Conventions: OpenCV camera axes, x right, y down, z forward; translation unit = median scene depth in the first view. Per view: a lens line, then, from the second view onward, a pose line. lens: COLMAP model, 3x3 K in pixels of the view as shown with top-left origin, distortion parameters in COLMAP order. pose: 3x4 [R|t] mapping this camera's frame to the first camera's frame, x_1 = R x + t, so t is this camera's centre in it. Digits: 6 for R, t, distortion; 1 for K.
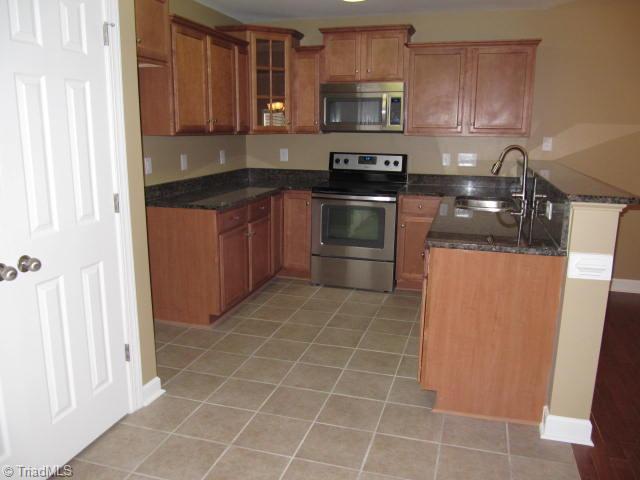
lens RADIAL K [[529.0, 0, 320.0], [0, 529.0, 240.0], [0, 0, 1]] dist [-0.047388, -0.000248]
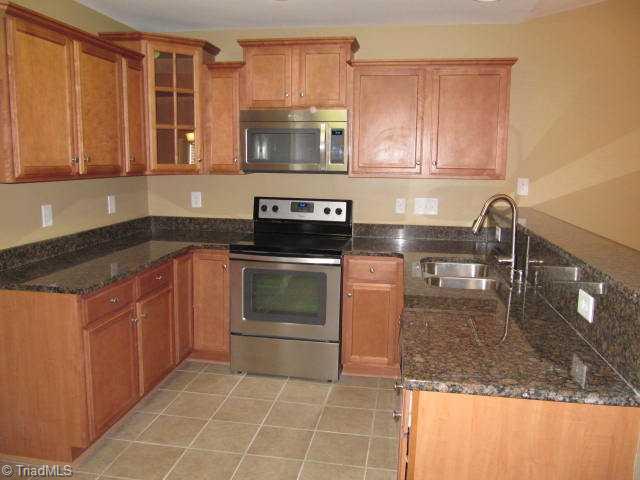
lens RADIAL K [[529.0, 0, 320.0], [0, 529.0, 240.0], [0, 0, 1]] dist [-0.047388, -0.000248]
pose [[0.992671, -0.012737, 0.120172, 0.022514], [0.019429, 0.998315, -0.054684, -0.063807], [-0.119273, 0.056618, 0.991246, 0.236742]]
